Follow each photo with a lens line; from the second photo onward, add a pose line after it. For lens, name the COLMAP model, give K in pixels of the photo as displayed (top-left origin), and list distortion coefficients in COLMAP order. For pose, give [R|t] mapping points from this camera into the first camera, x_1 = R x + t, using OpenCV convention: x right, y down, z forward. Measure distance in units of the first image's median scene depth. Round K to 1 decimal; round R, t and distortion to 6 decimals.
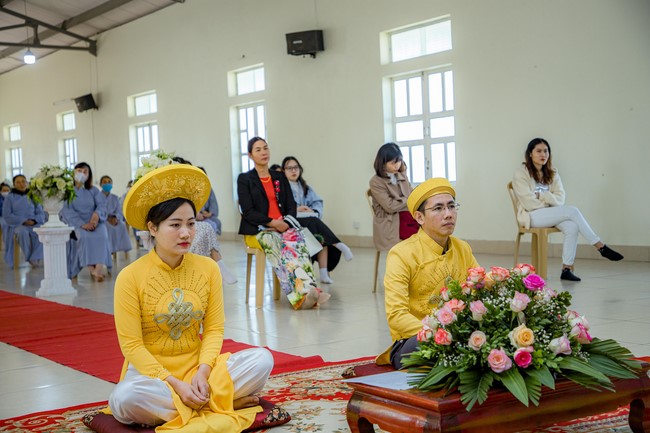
lens RADIAL K [[1038.6, 0, 325.0], [0, 1038.6, 216.5], [0, 0, 1]] dist [0.470161, 0.003253]
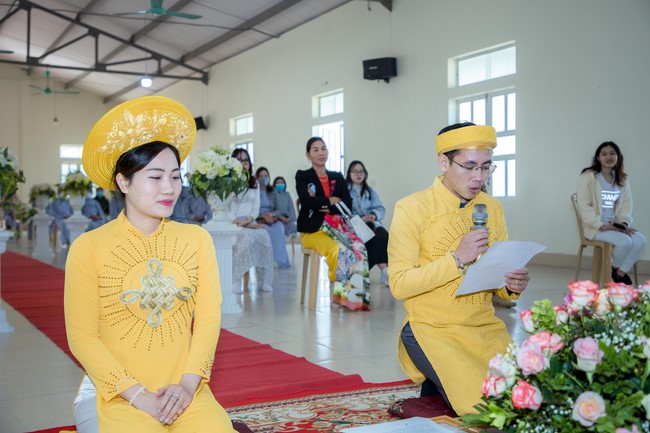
lens RADIAL K [[835.6, 0, 325.0], [0, 835.6, 216.5], [0, 0, 1]] dist [0.266575, -0.008694]
pose [[0.995400, 0.037528, -0.088153, 0.009072], [-0.038805, 0.999165, -0.012813, 0.005633], [0.087598, 0.016175, 0.996025, 0.123194]]
